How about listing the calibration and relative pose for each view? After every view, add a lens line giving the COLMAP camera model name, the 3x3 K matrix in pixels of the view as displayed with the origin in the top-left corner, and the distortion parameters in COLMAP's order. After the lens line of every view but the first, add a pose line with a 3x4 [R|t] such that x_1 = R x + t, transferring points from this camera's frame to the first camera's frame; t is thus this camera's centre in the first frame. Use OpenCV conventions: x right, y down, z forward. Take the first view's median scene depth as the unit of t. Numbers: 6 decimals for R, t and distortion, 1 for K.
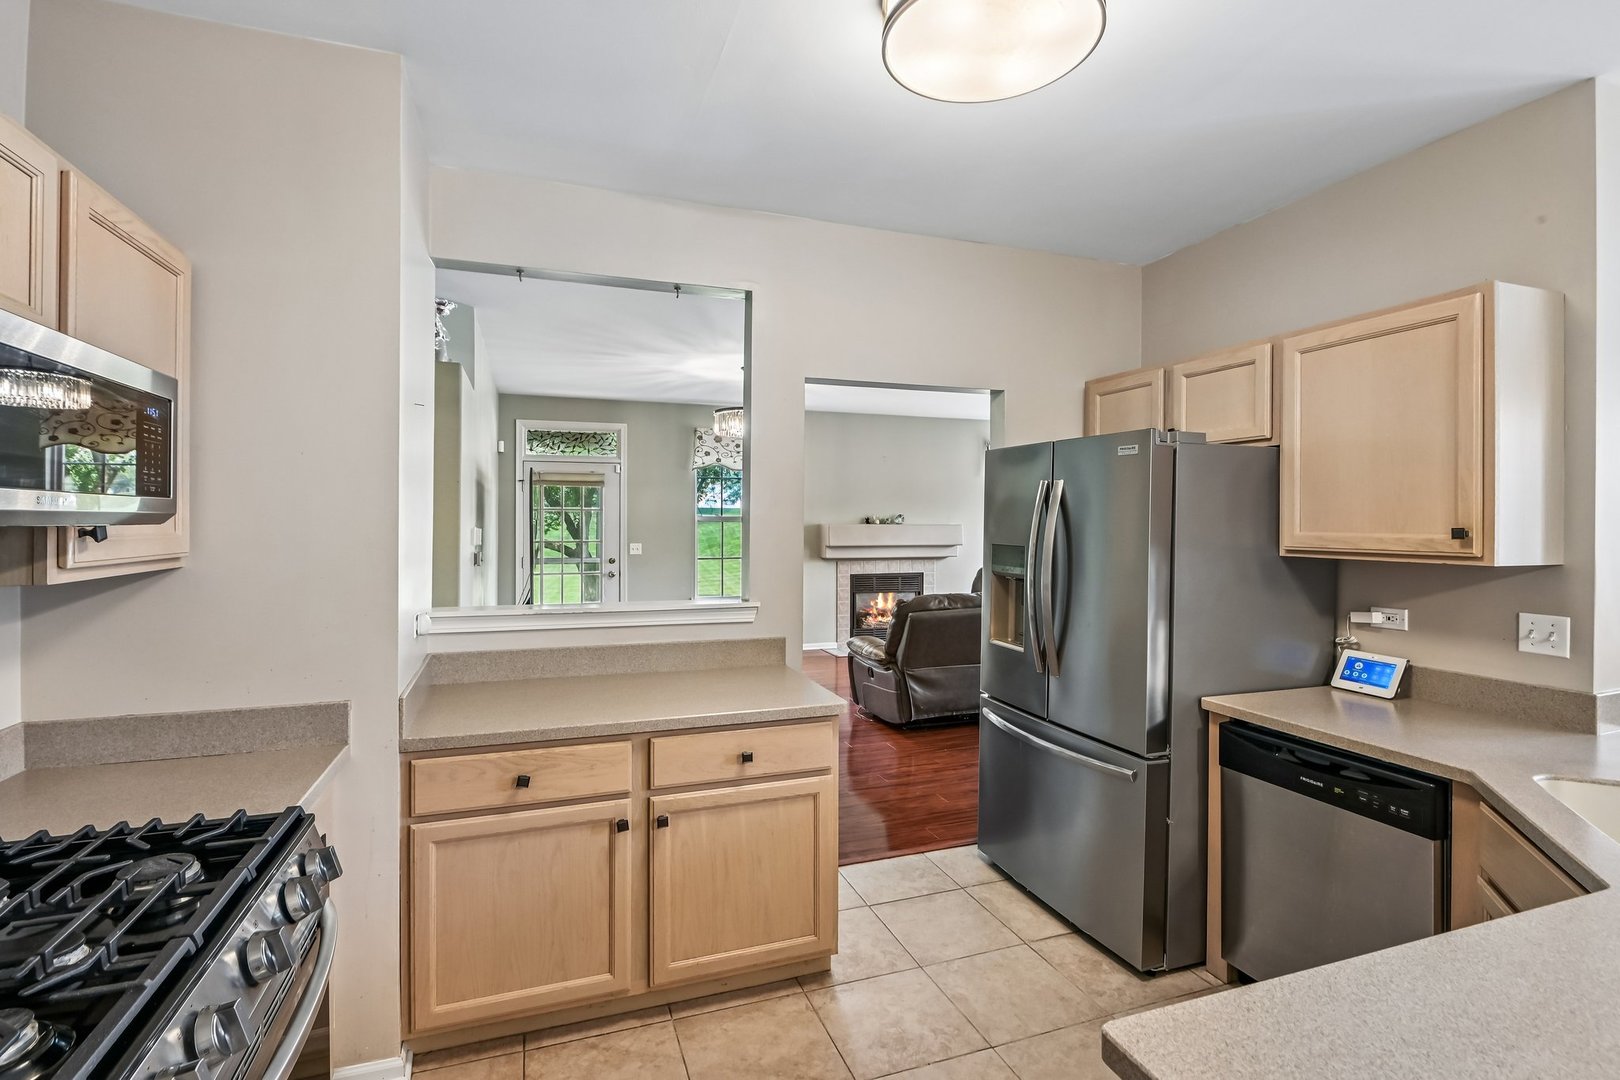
lens RADIAL K [[751.7, 0, 800.2], [0, 751.7, 530.0], [0, 0, 1]] dist [0.002645, 0.000101]
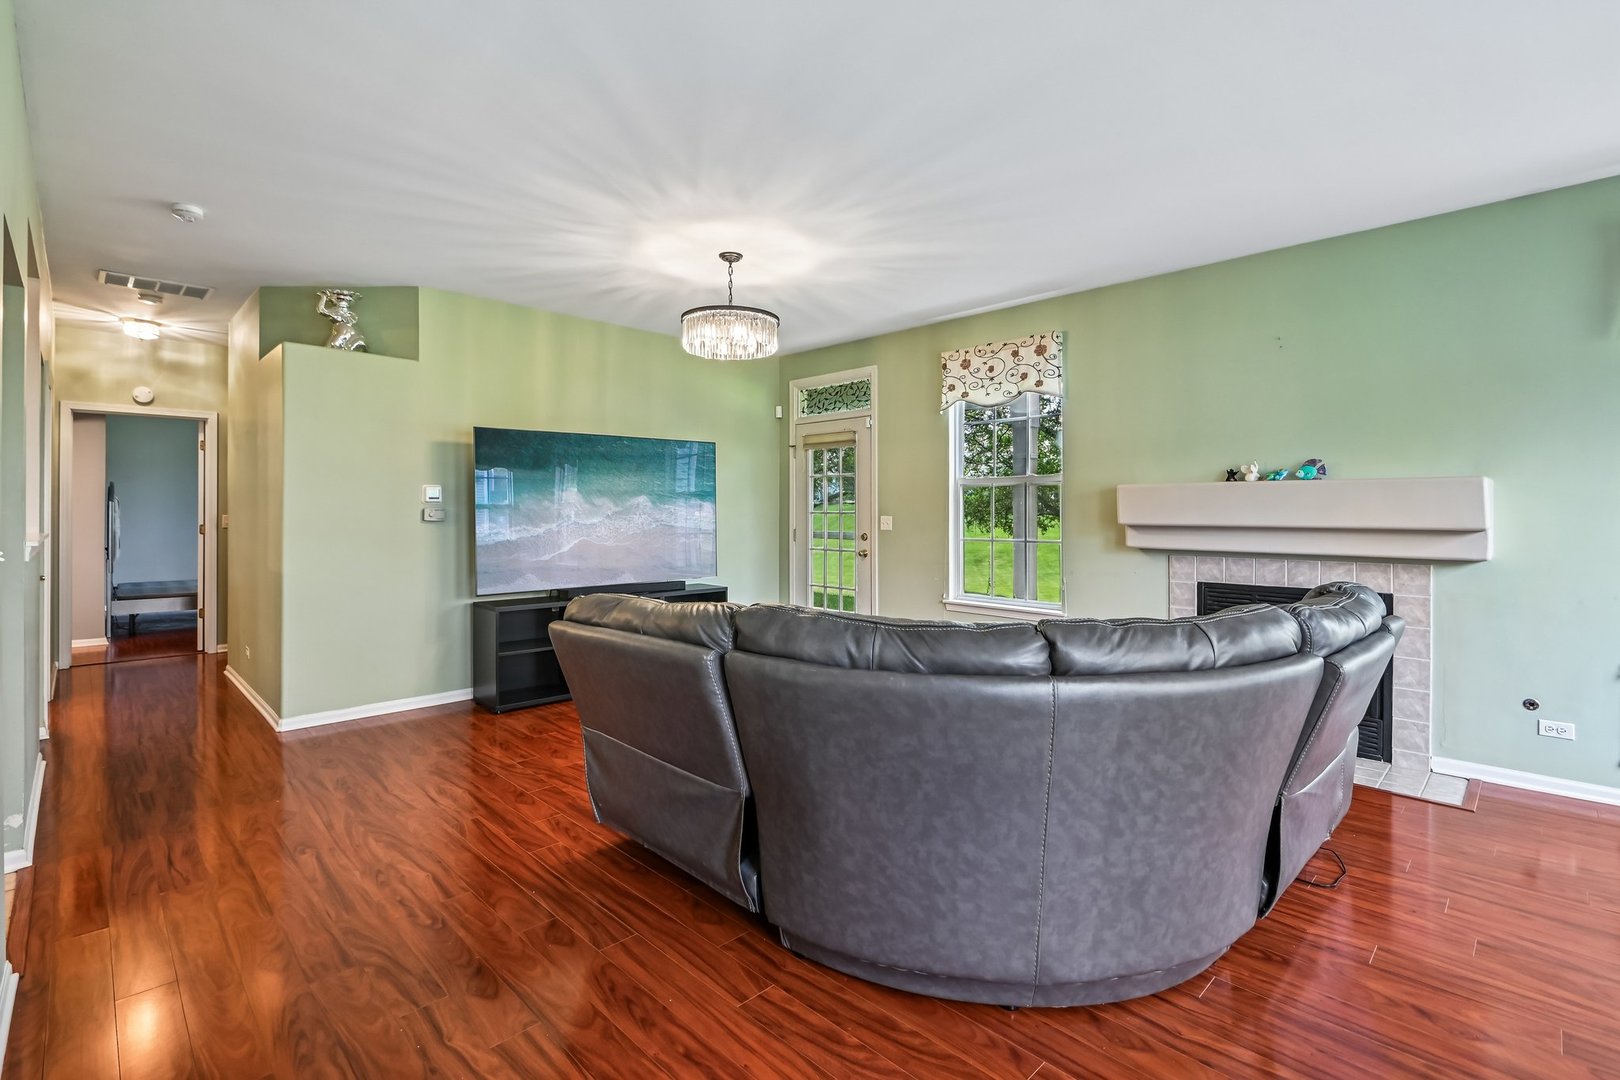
lens RADIAL K [[751.7, 0, 821.7], [0, 751.7, 511.9], [0, 0, 1]] dist [0.002645, 0.000101]
pose [[0.432647, -0.006068, -0.901543, 0.452118], [-0.026687, 0.999453, -0.019534, 0.030426], [0.901168, 0.032511, 0.432249, 0.594010]]
